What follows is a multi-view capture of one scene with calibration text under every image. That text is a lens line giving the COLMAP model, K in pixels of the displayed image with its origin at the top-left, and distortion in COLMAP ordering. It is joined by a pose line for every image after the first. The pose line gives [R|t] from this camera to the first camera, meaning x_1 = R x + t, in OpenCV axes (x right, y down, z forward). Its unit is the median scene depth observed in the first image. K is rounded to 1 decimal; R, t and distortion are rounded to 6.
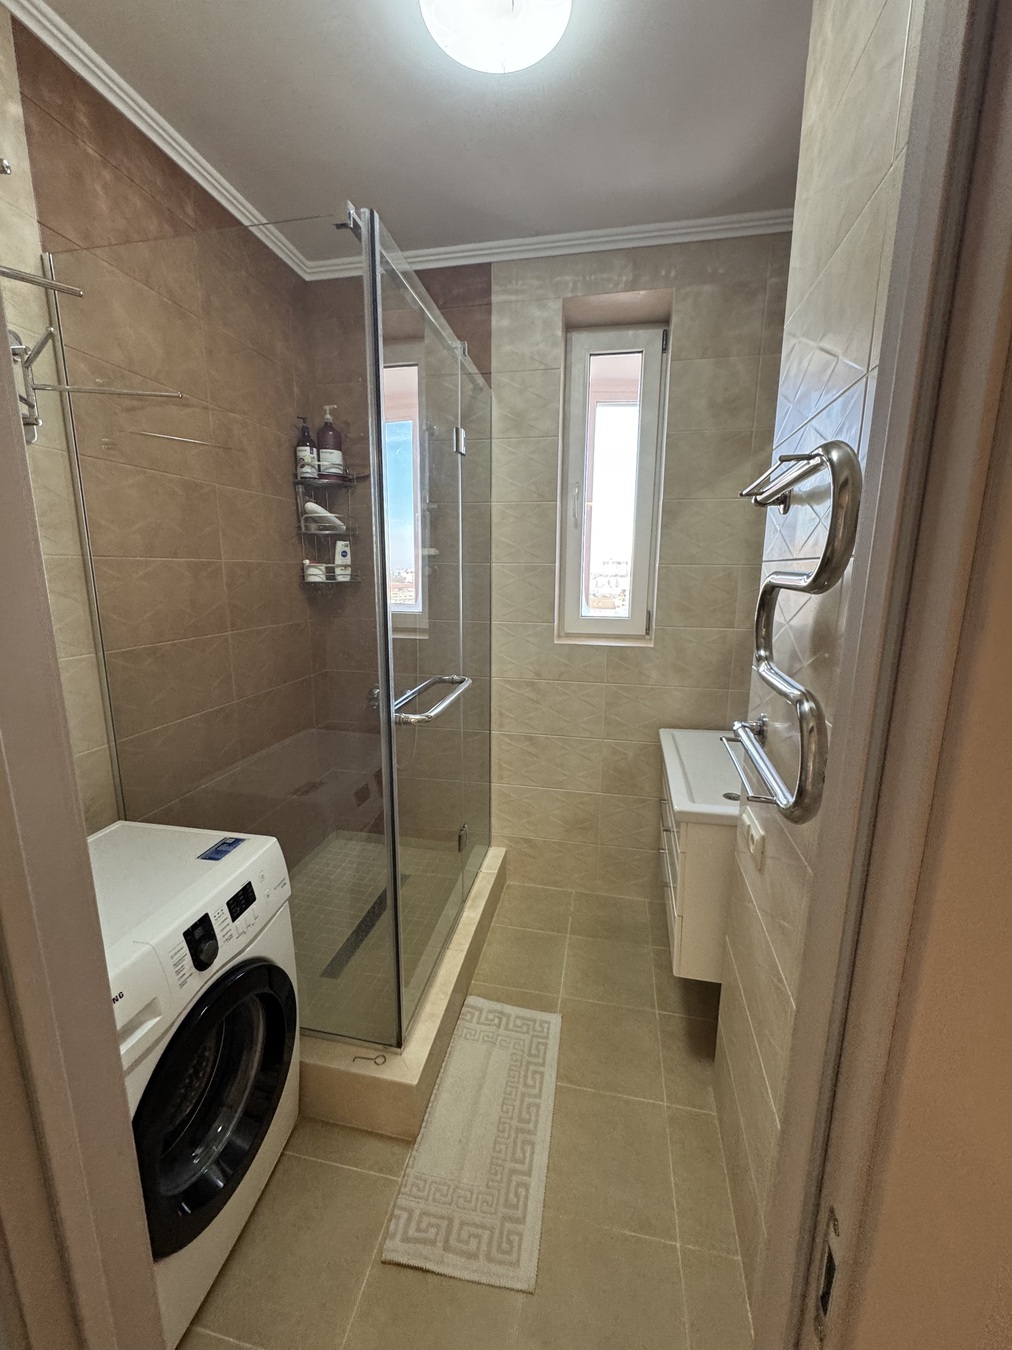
lens RADIAL K [[535.4, 0, 506.3], [0, 535.4, 673.2], [0, 0, 1]] dist [-0.001944, 0.000277]
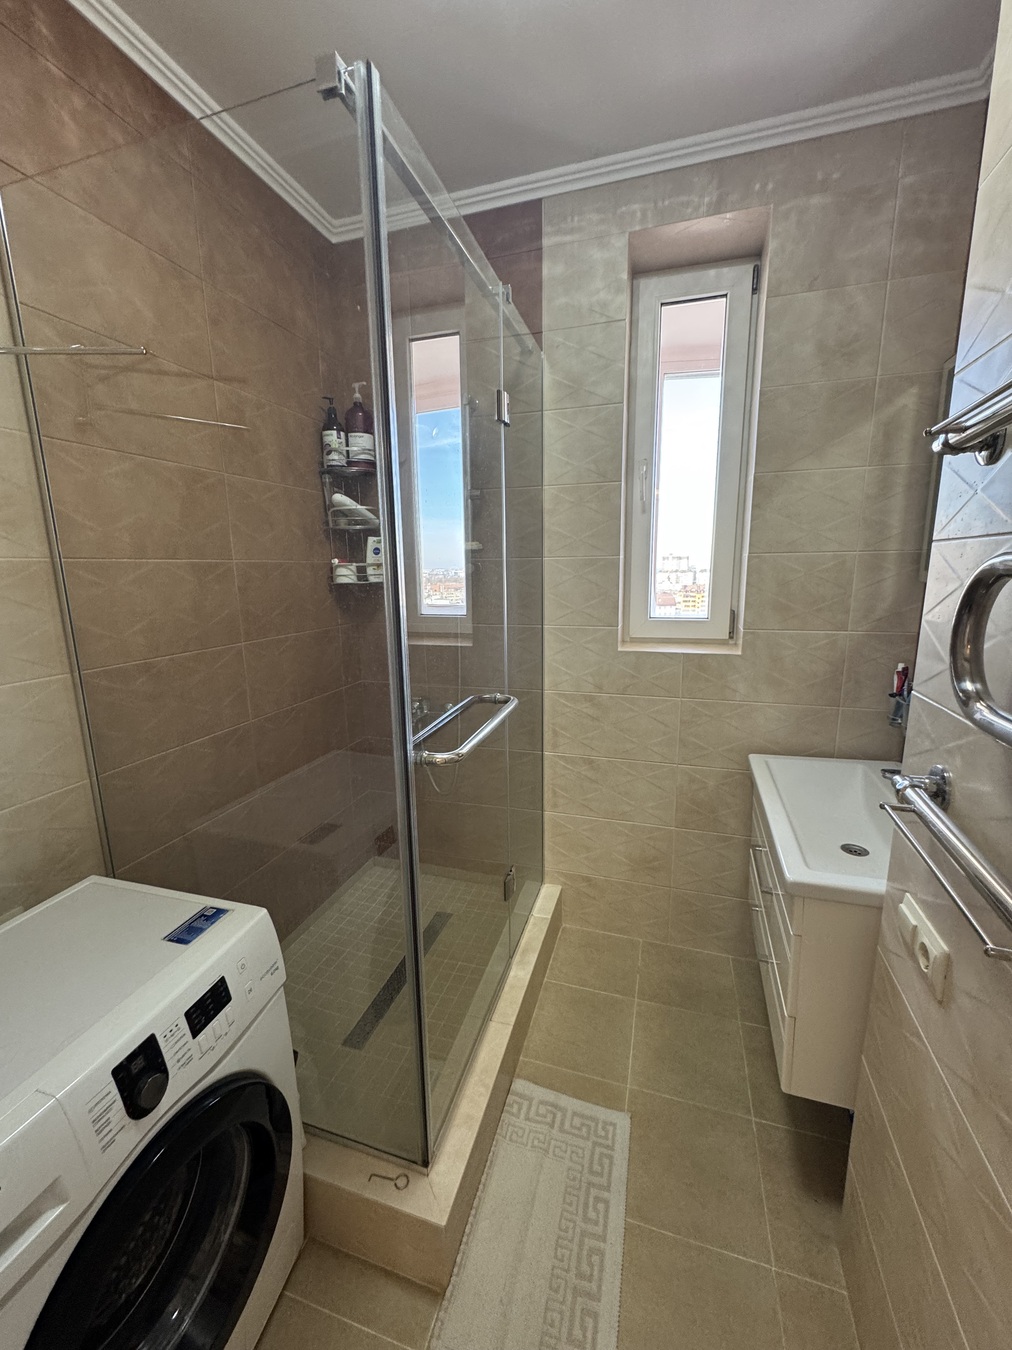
lens RADIAL K [[535.4, 0, 506.3], [0, 535.4, 673.2], [0, 0, 1]] dist [-0.001944, 0.000277]
pose [[0.994468, -0.002150, -0.105018, 0.003197], [0.002519, 0.999991, 0.003382, -0.026421], [0.105009, -0.003628, 0.994465, 0.159592]]
